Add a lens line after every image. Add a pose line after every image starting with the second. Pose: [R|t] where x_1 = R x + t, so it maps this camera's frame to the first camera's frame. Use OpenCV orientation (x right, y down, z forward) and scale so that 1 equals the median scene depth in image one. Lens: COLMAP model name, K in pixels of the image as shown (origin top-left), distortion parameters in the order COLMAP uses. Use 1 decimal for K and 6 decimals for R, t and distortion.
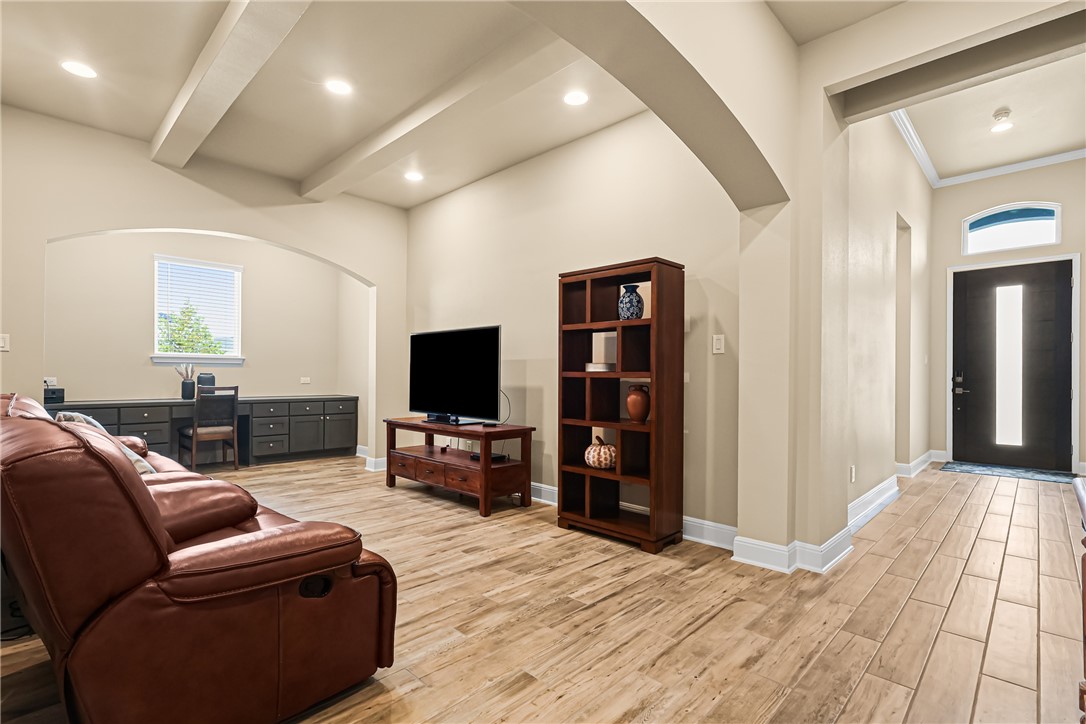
lens RADIAL K [[509.3, 0, 535.6], [0, 509.3, 372.2], [0, 0, 1]] dist [-0.007642, 0.001446]
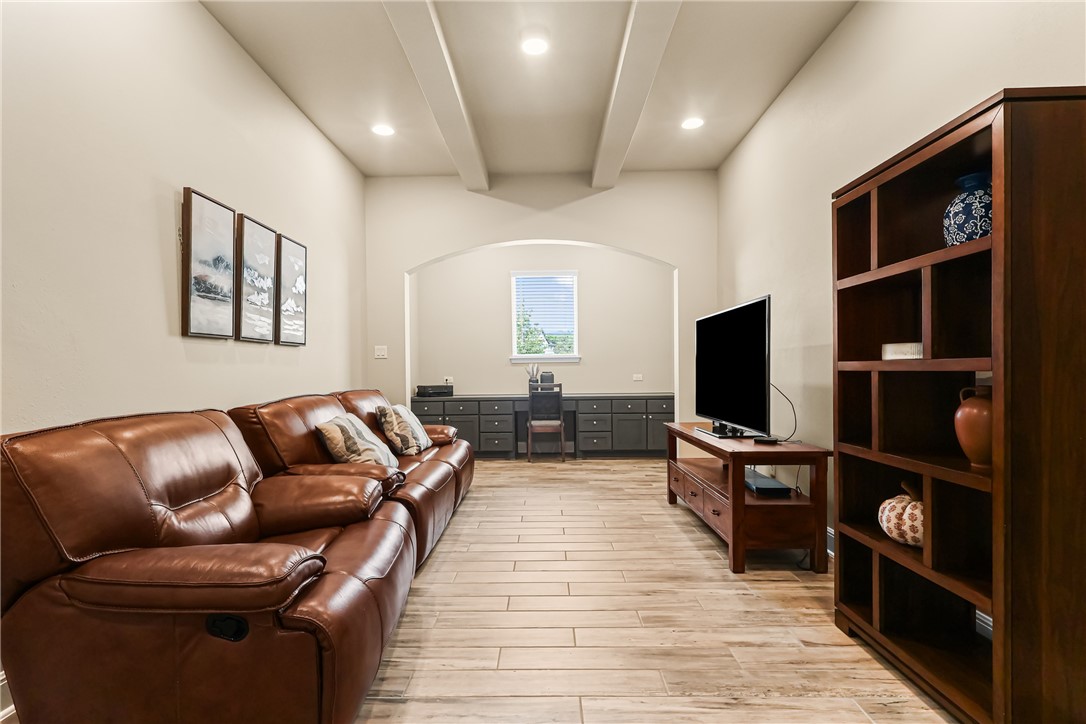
lens RADIAL K [[509.3, 0, 534.5], [0, 509.3, 379.3], [0, 0, 1]] dist [-0.007642, 0.001446]
pose [[0.688221, -0.003604, -0.725492, 0.226315], [0.020008, 0.999702, 0.014013, 0.003984], [0.725225, -0.024160, 0.688088, 0.341654]]
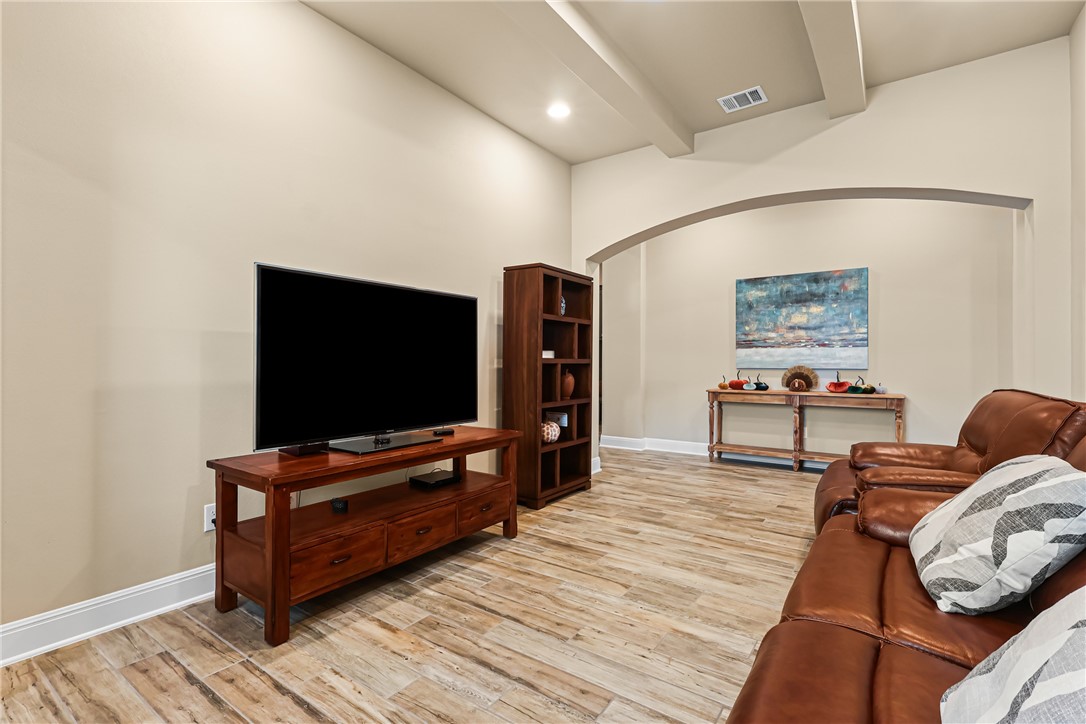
lens RADIAL K [[509.3, 0, 540.0], [0, 509.3, 363.2], [0, 0, 1]] dist [-0.007642, 0.001446]
pose [[-0.169611, -0.011549, 0.985443, -0.935060], [-0.011846, 0.999883, 0.009679, 0.000094], [-0.985440, -0.010032, -0.169728, 1.144499]]
